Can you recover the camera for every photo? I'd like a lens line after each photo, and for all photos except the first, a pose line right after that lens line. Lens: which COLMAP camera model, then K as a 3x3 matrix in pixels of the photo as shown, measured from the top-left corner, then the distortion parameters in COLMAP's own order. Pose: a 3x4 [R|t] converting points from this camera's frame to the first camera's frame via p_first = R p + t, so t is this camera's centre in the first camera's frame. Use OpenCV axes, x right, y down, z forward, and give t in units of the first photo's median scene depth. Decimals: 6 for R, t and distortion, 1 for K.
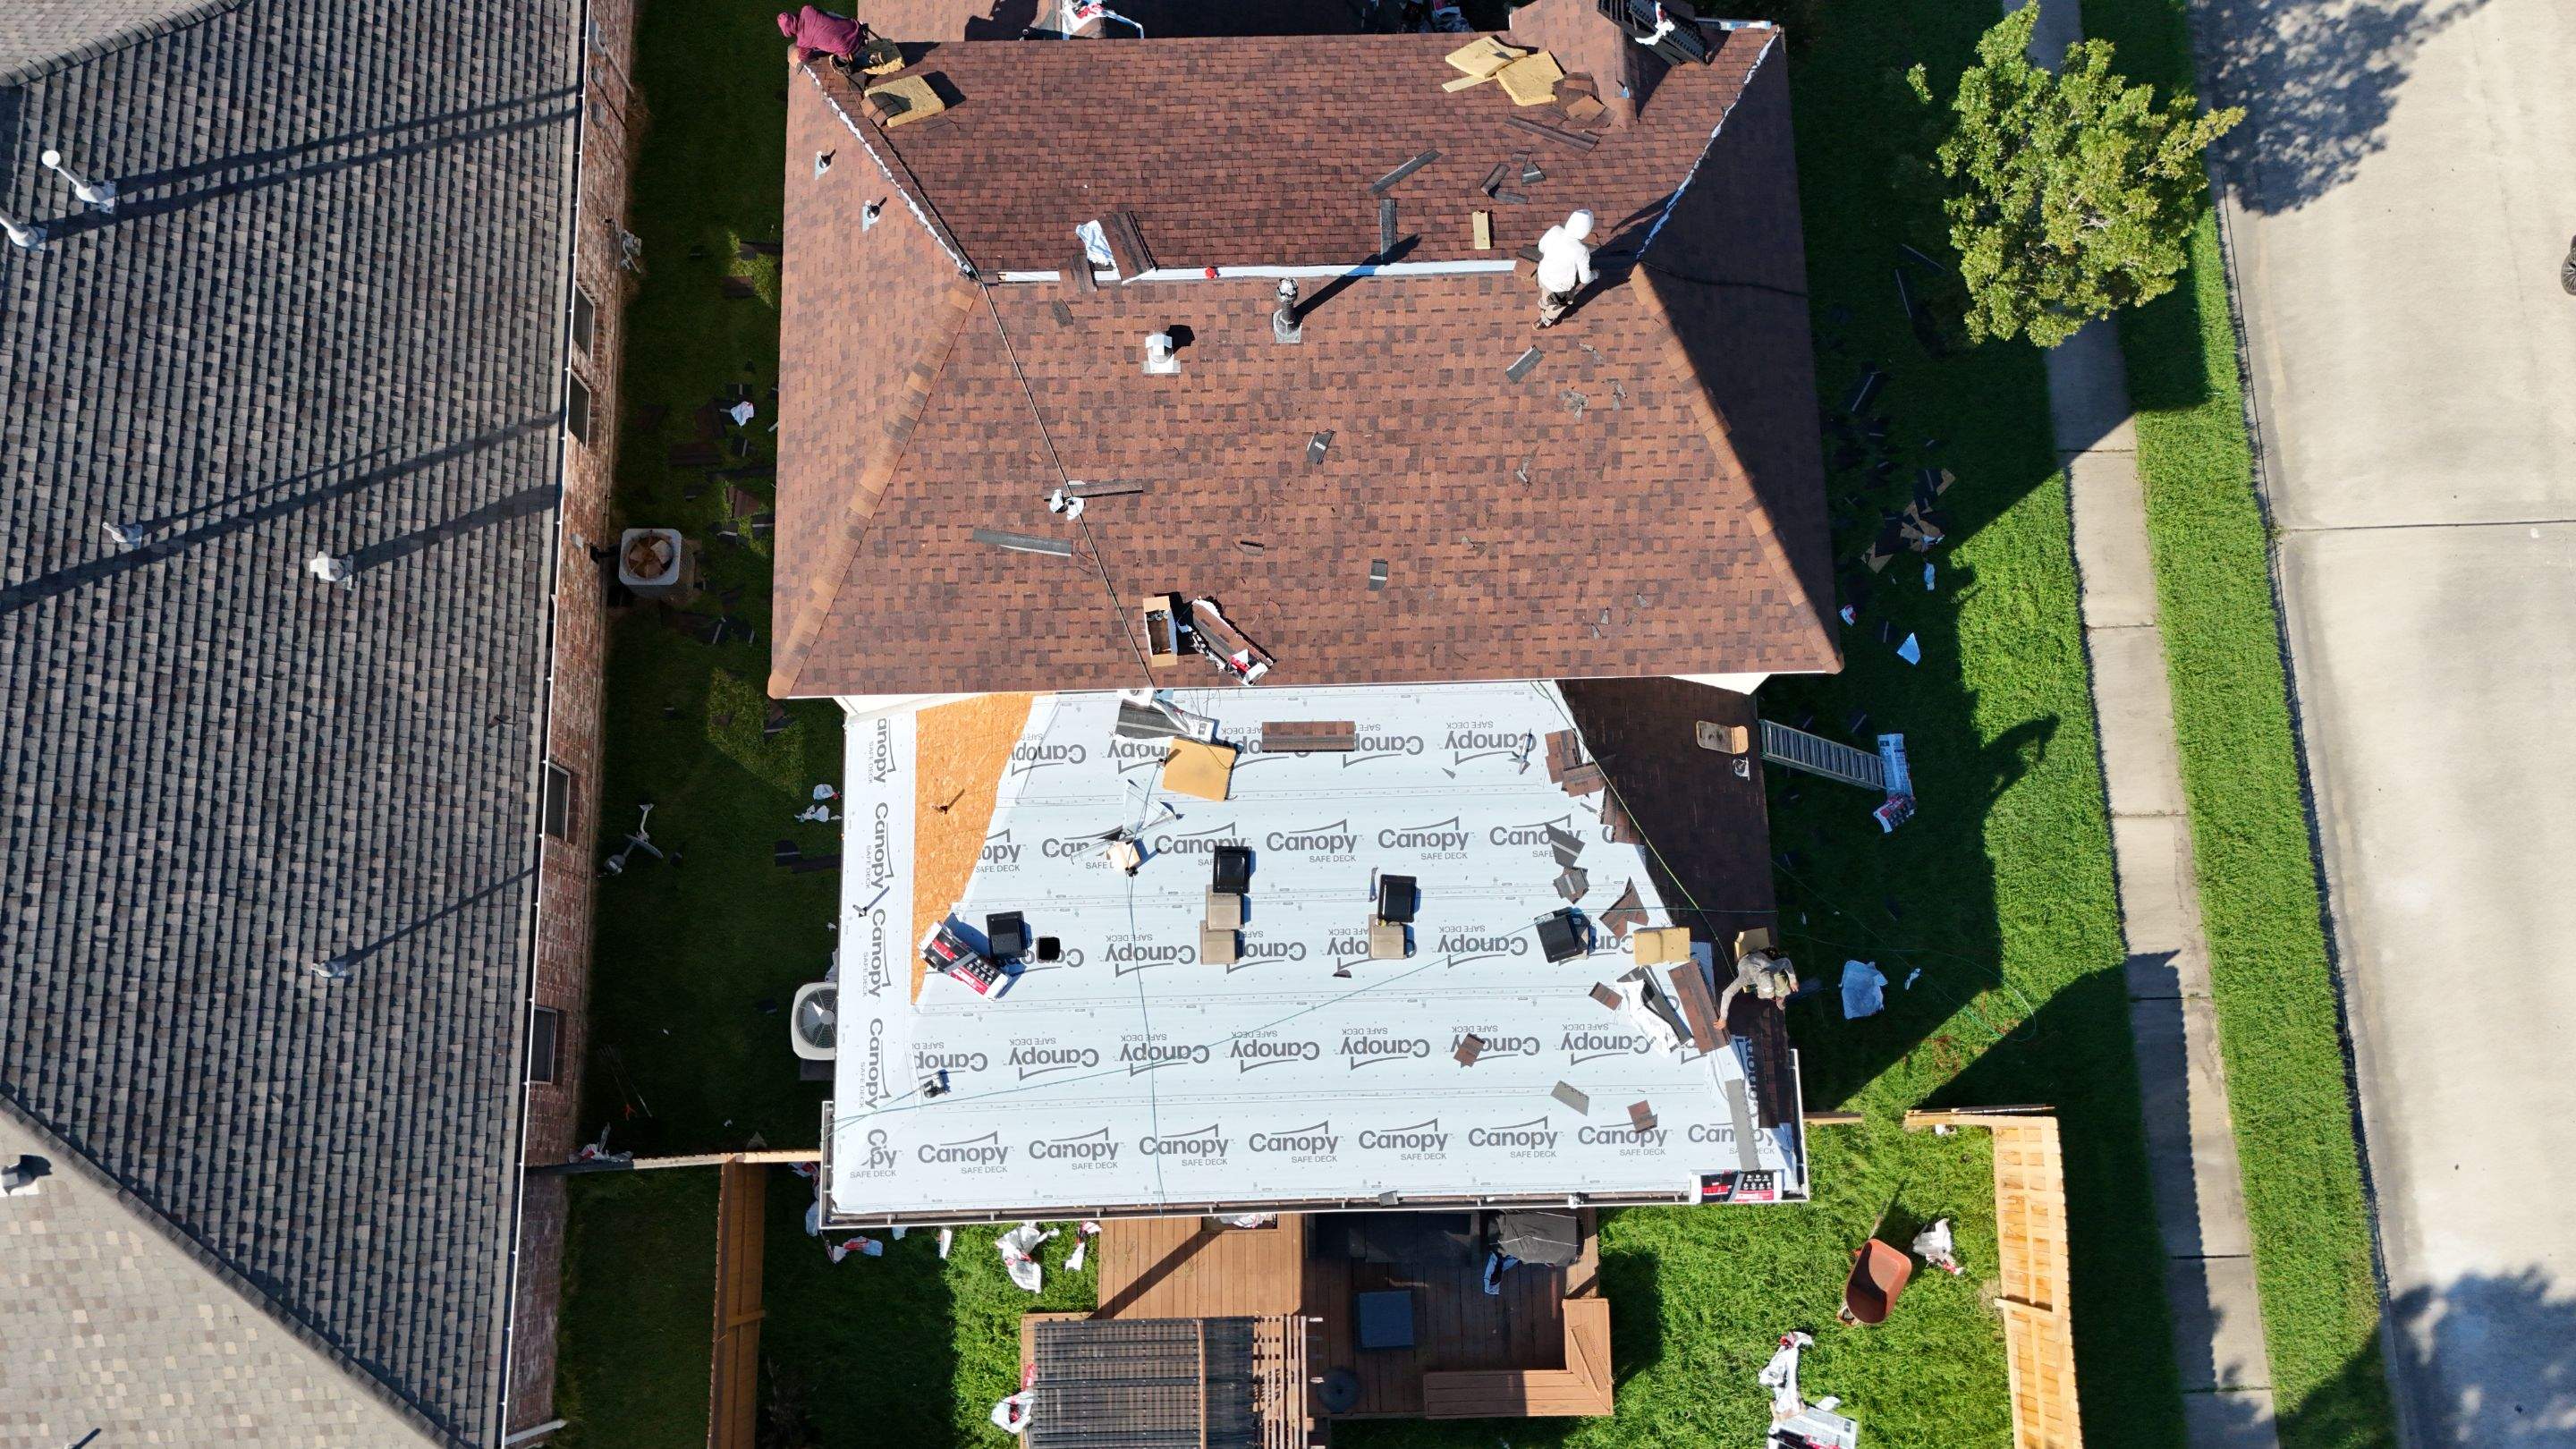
lens RADIAL K [[1913.5, 0, 1284.9], [0, 1913.5, 713.4], [0, 0, 1]] dist [0.091404, -0.098958]
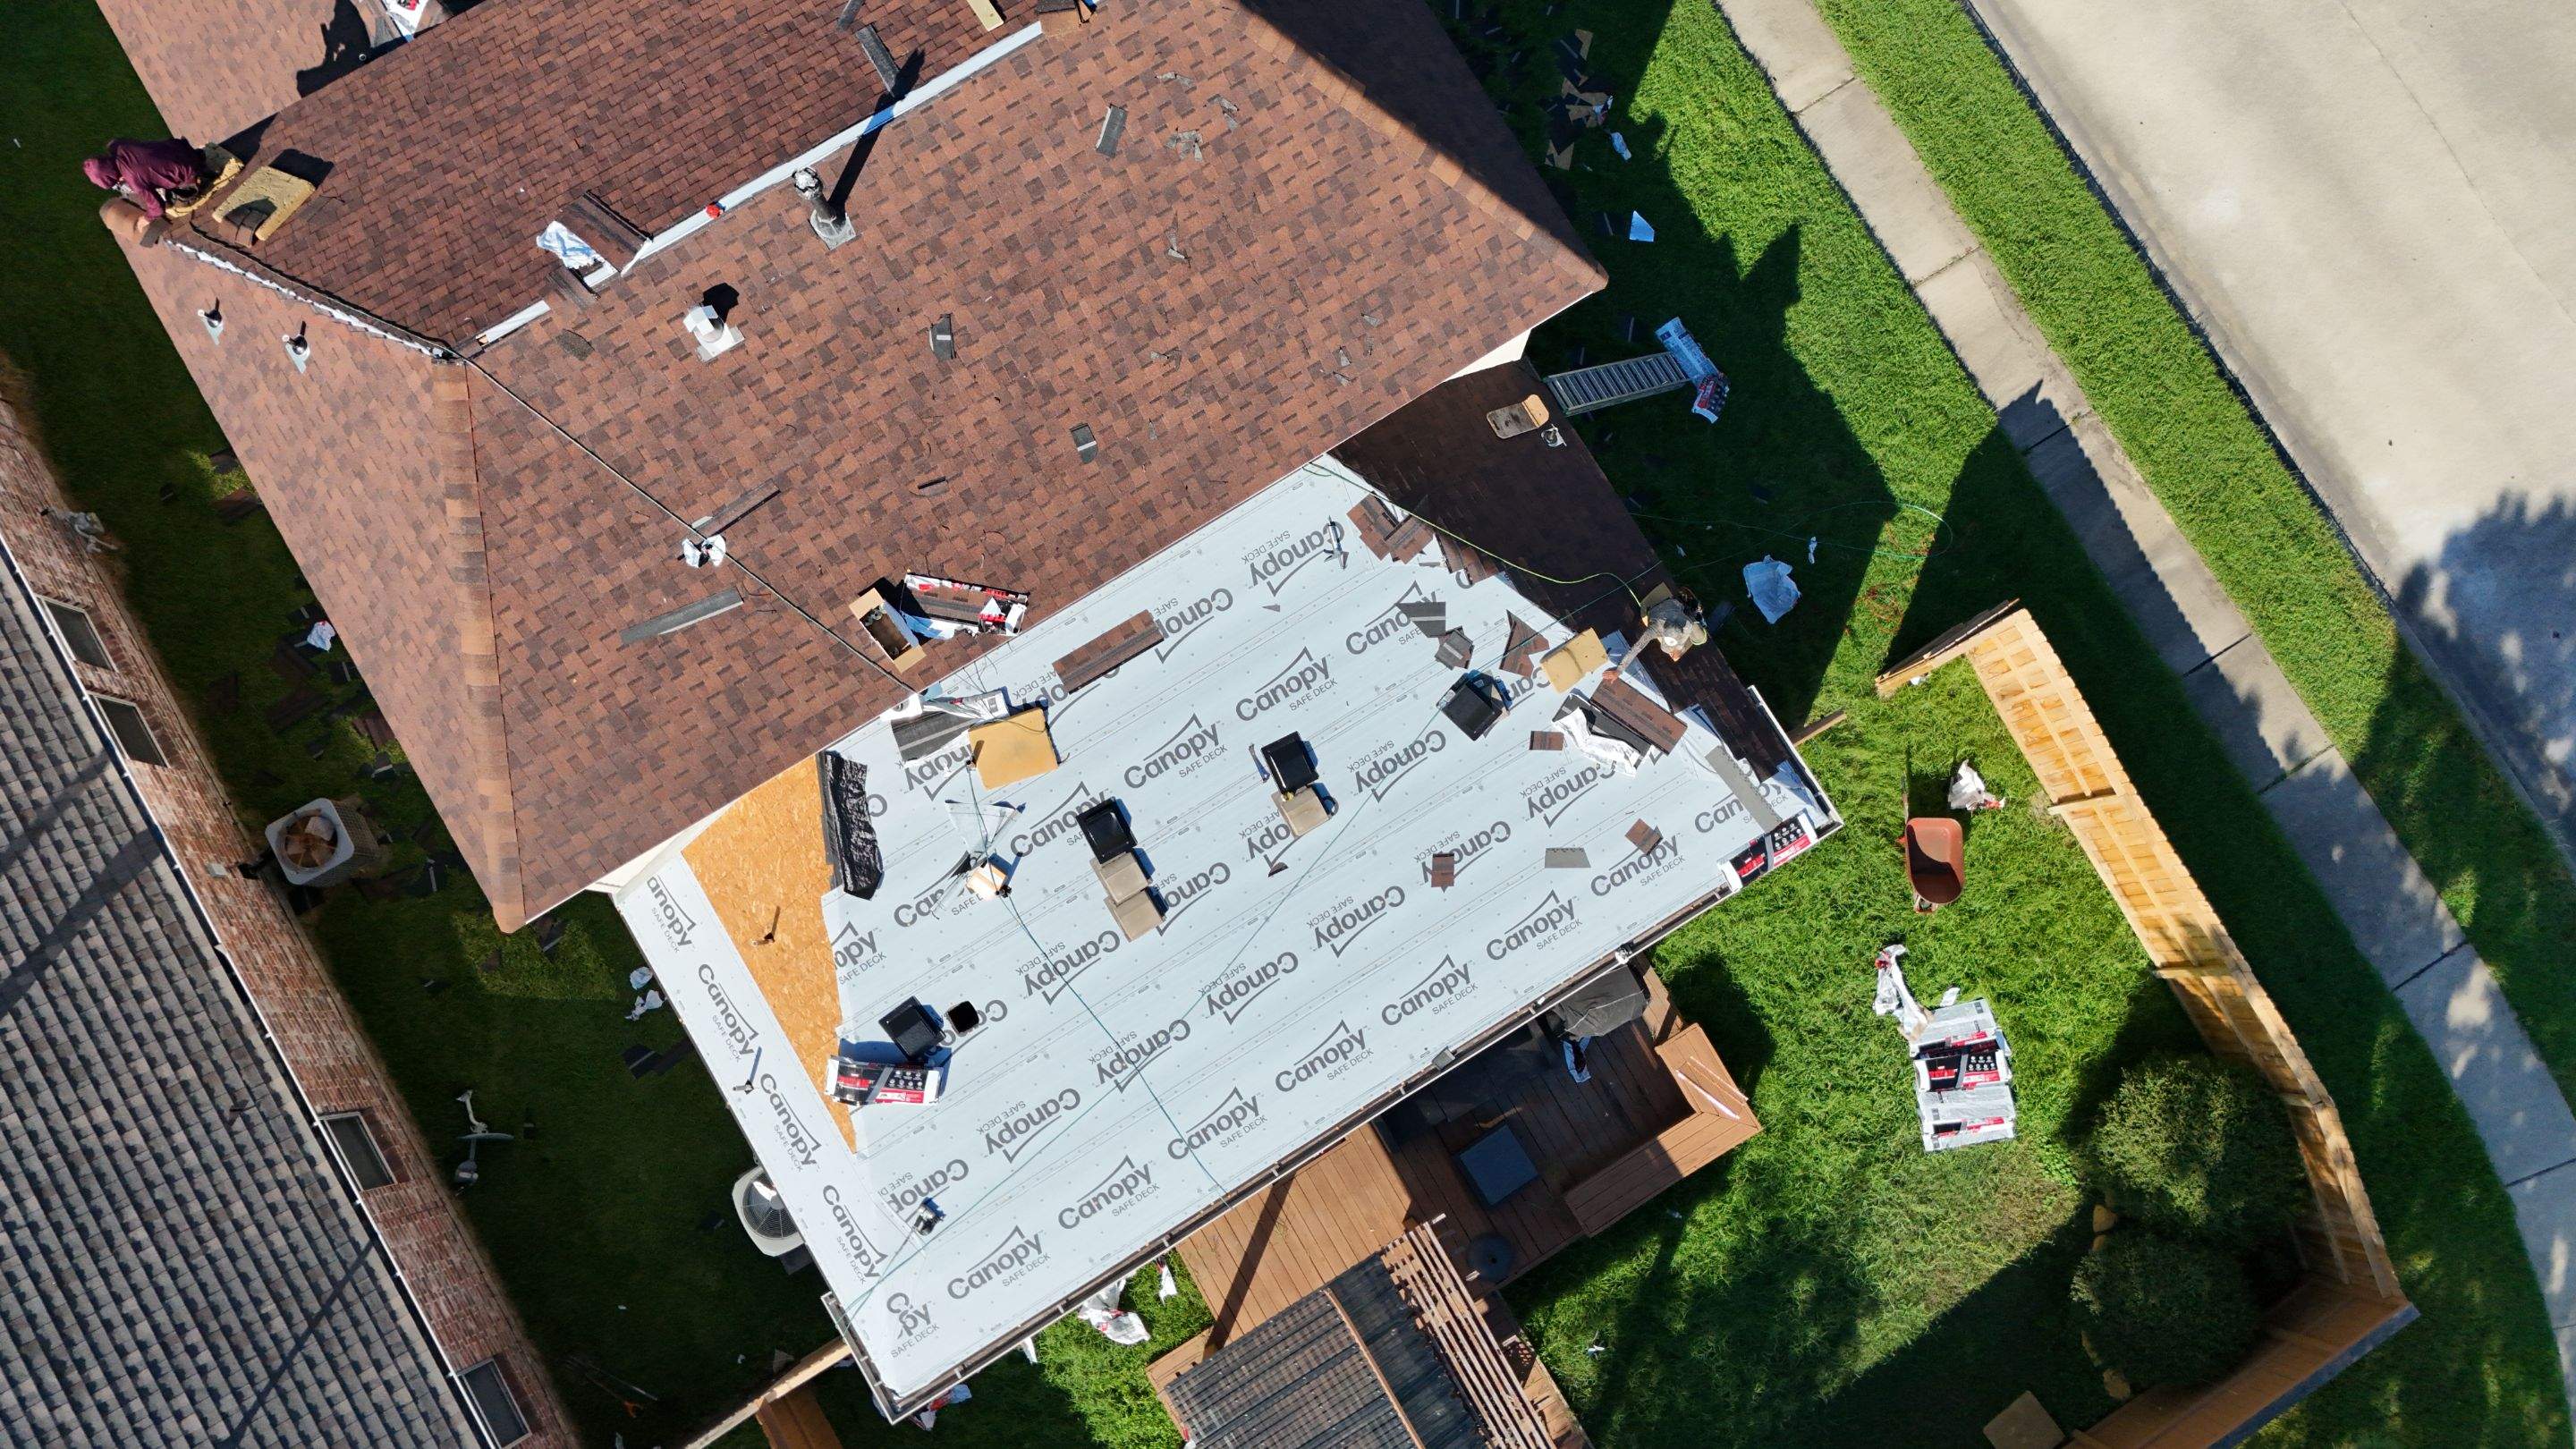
lens RADIAL K [[1913.5, 0, 1284.9], [0, 1913.5, 713.4], [0, 0, 1]] dist [0.091404, -0.098958]
pose [[0.866881, -0.493421, 0.071087, 0.006320], [0.485655, 0.868068, 0.102941, -0.012602], [-0.112502, -0.054714, 0.992144, 0.139897]]
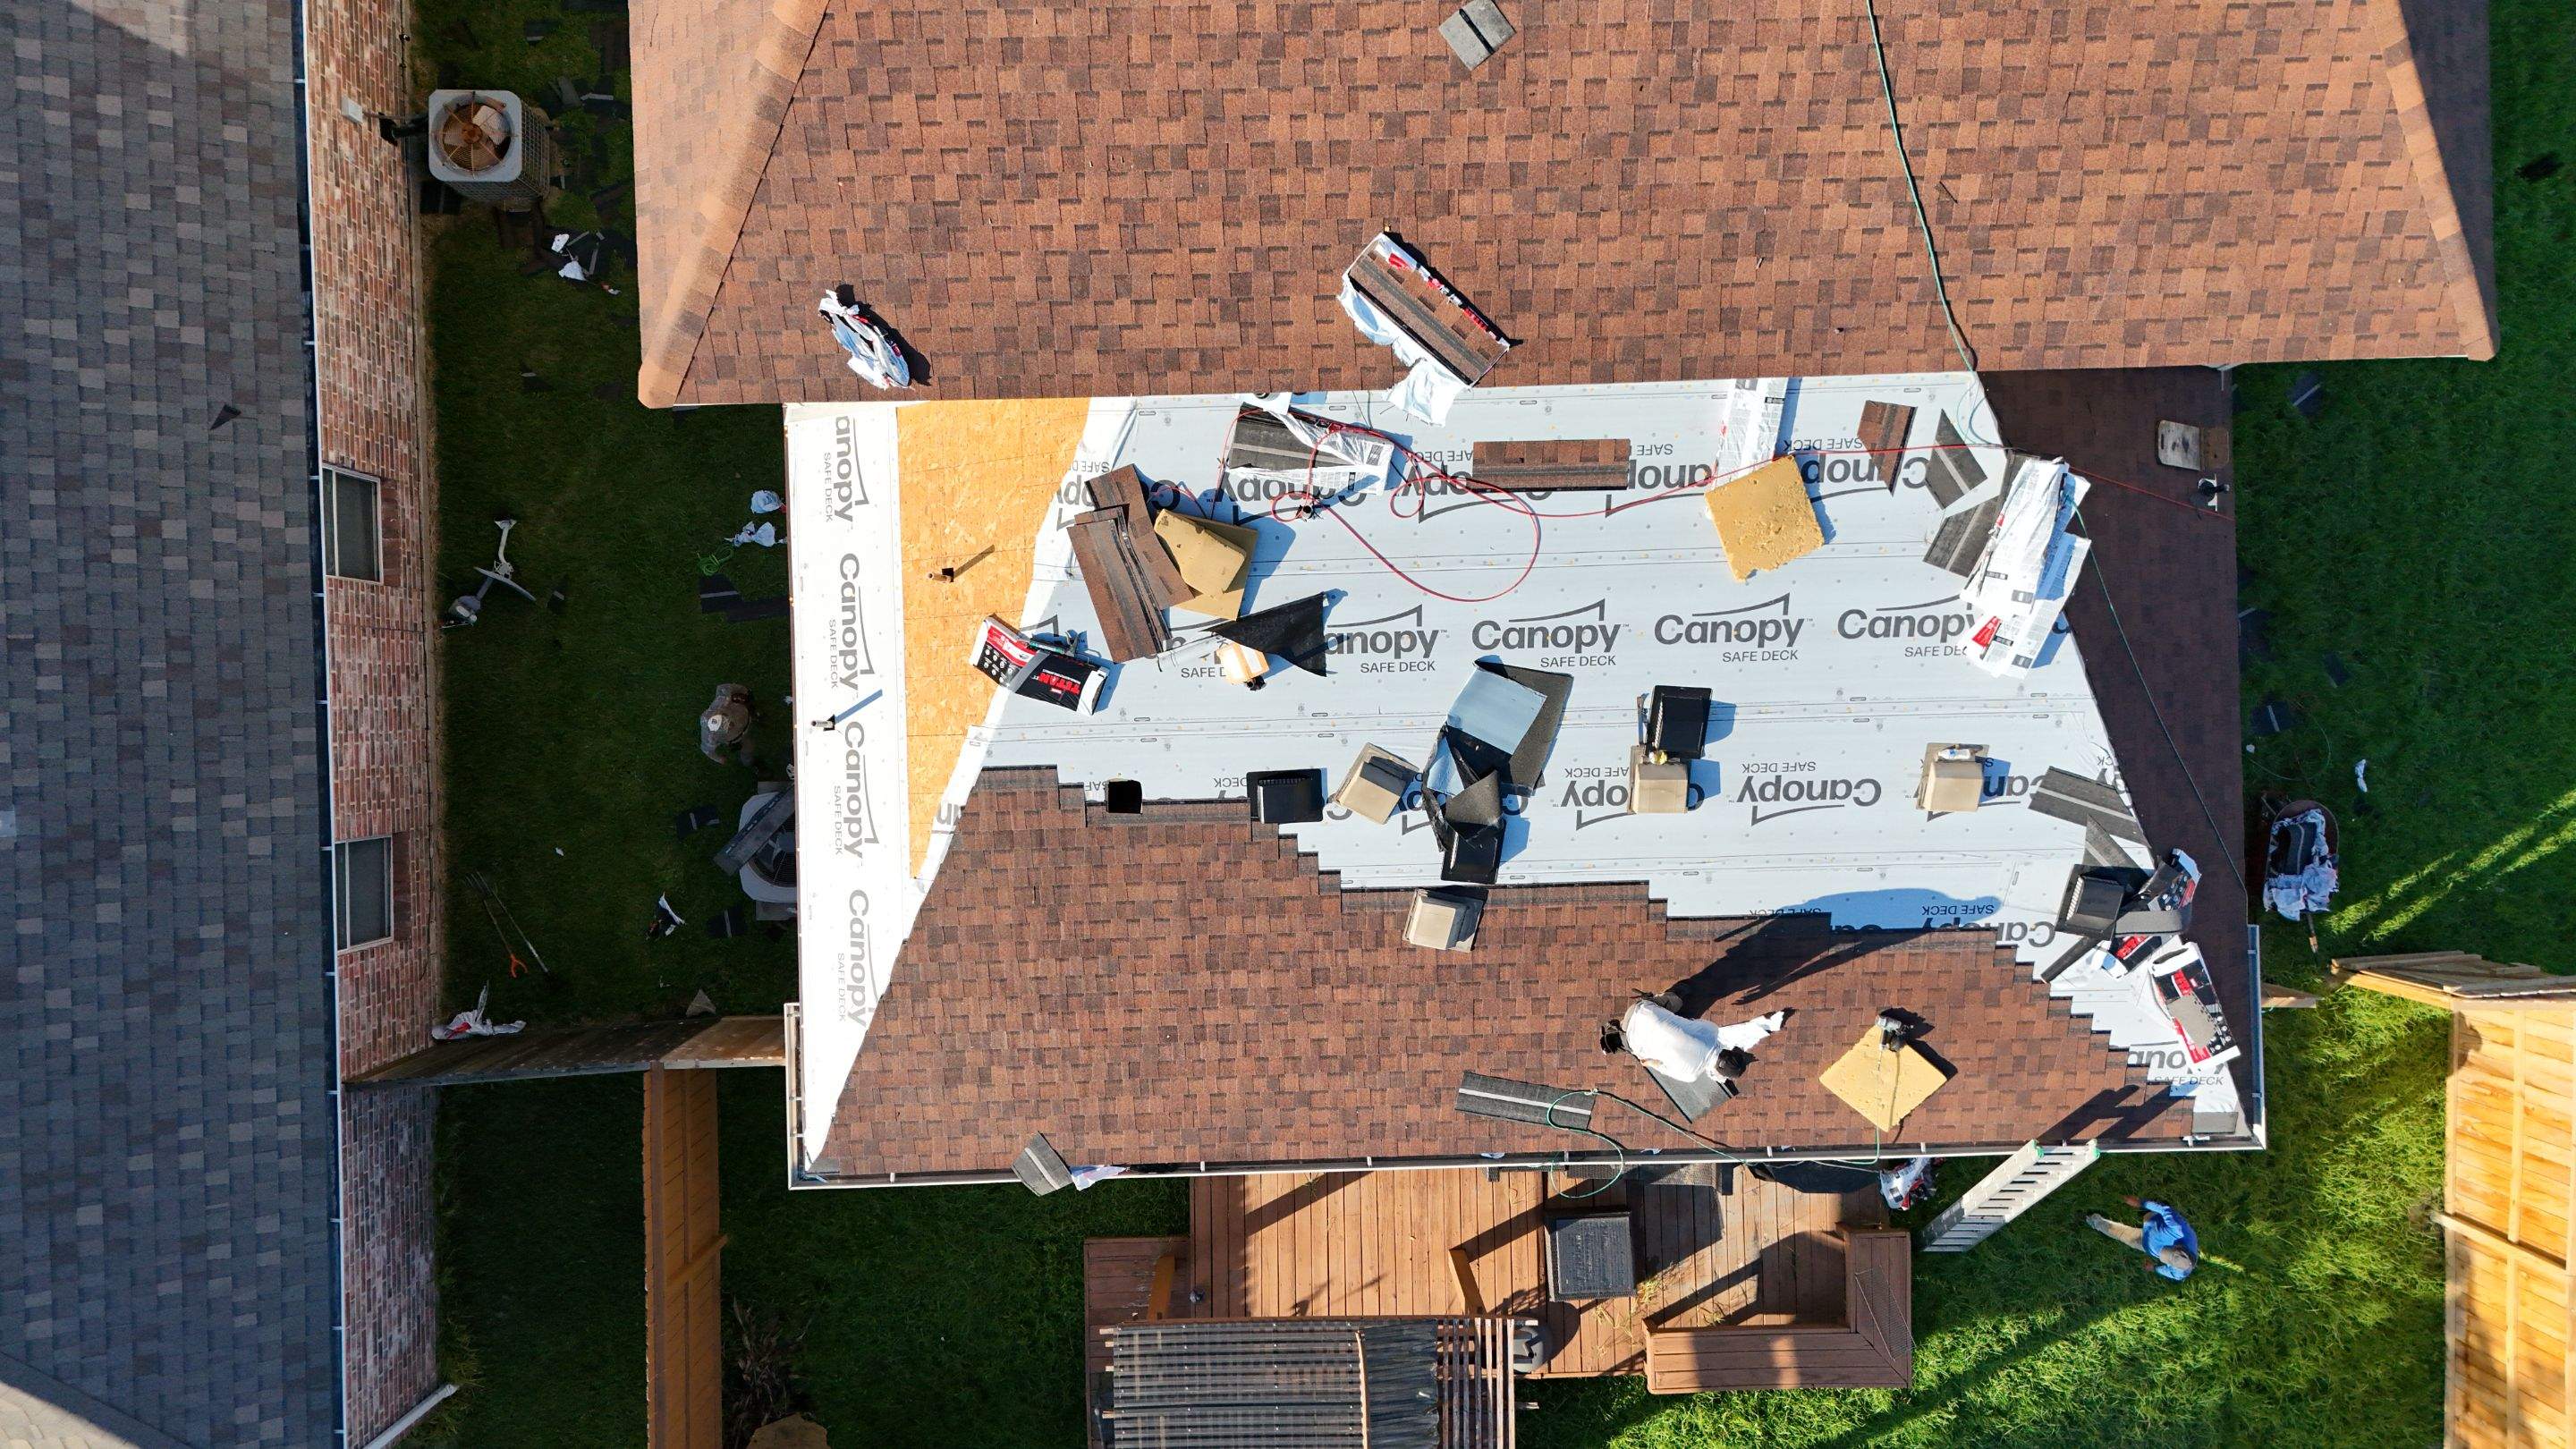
lens RADIAL K [[1917.1, 0, 1288.0], [0, 1917.1, 724.5], [0, 0, 1]] dist [0.074542, -0.075434]
pose [[0.999998, 0.001197, 0.001824, -0.068081], [-0.001576, 0.974418, 0.224736, -0.042045], [-0.001509, -0.224739, 0.974418, 0.378924]]
